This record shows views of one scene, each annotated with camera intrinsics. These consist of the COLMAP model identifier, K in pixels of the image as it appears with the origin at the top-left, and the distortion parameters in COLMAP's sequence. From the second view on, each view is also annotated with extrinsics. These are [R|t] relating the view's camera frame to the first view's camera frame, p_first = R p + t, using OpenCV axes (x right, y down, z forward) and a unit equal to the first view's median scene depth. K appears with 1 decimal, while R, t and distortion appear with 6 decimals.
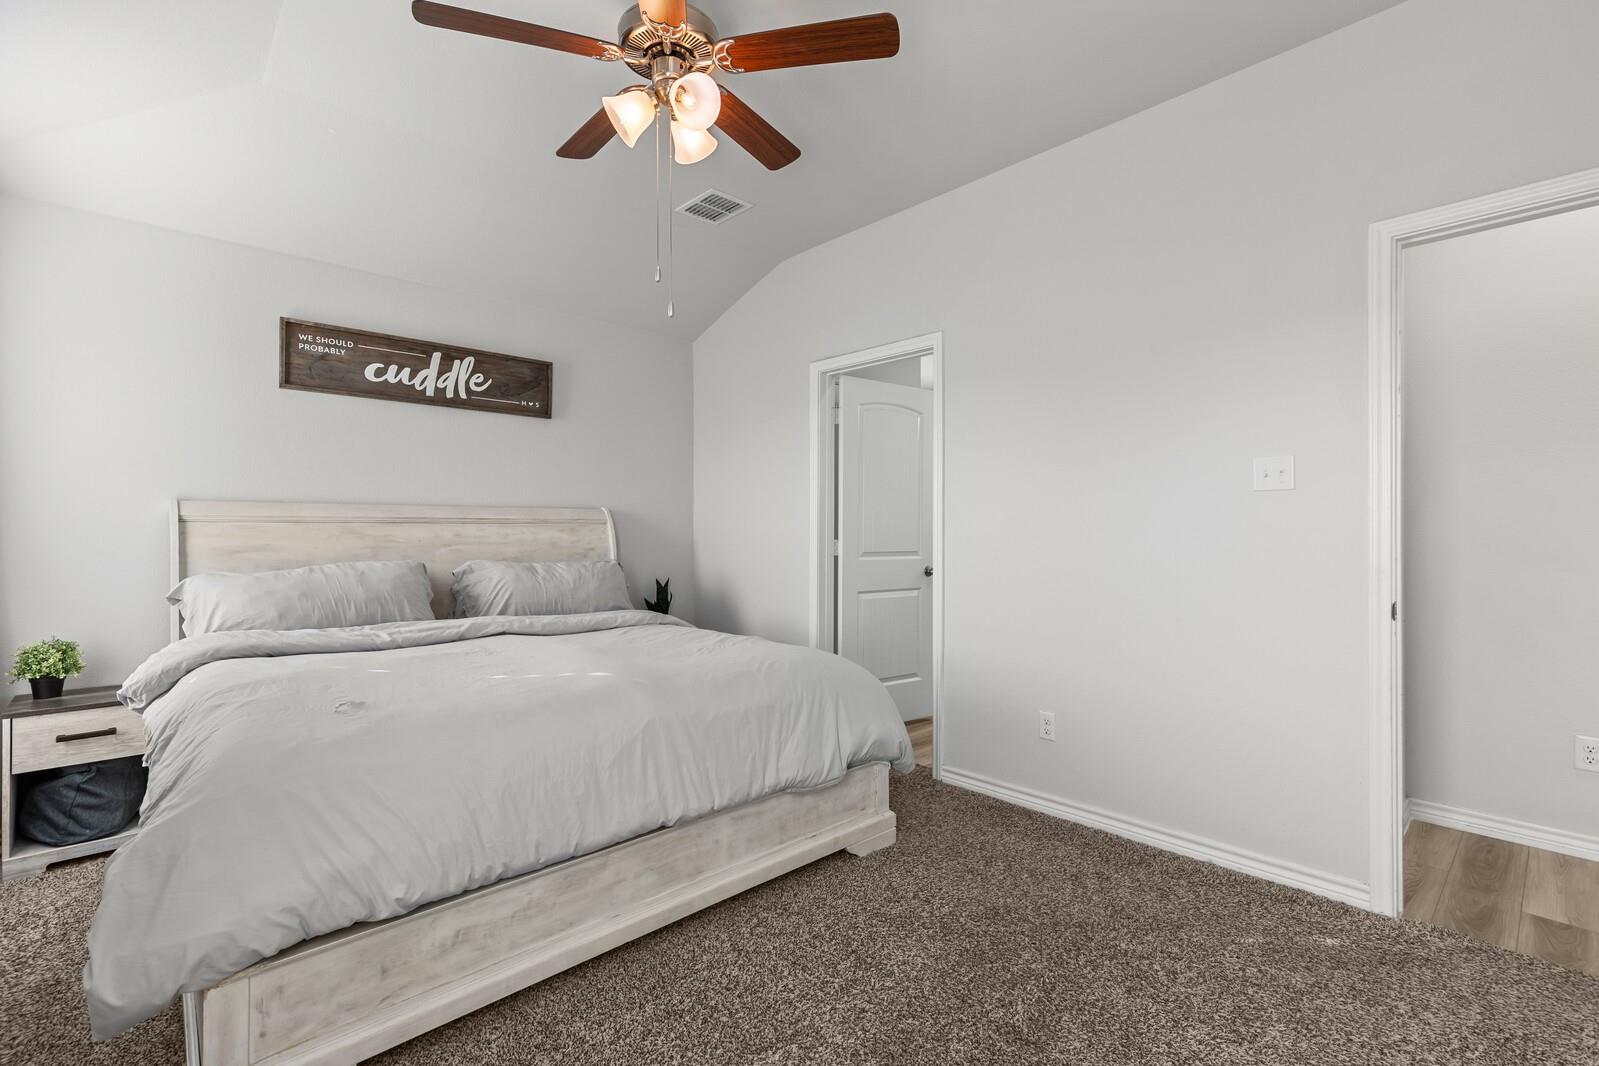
lens RADIAL K [[713.4, 0, 799.3], [0, 713.4, 536.0], [0, 0, 1]] dist [0.009941, 0.000268]
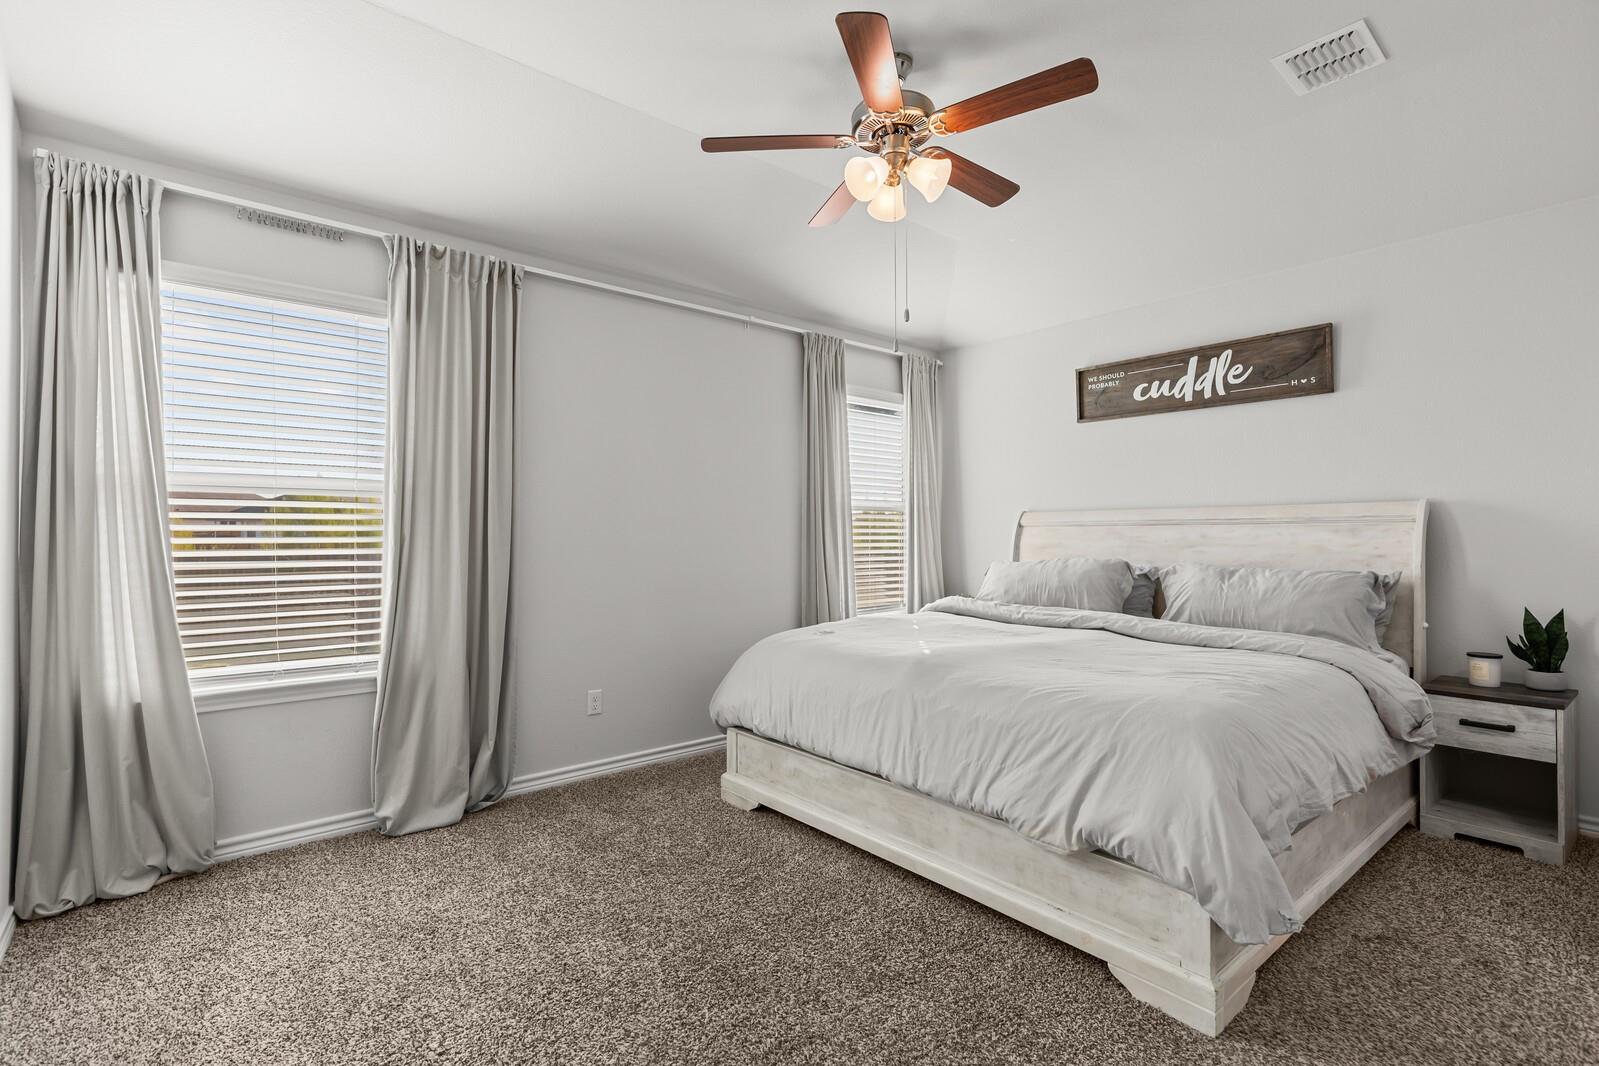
lens RADIAL K [[747.2, 0, 799.5], [0, 747.2, 533.0], [0, 0, 1]] dist [-0.000823, -0.000195]
pose [[-0.051298, 0.001767, -0.998682, 0.596936], [-0.001594, 0.999997, 0.001851, -0.006890], [0.998682, 0.001687, -0.051295, 0.503248]]
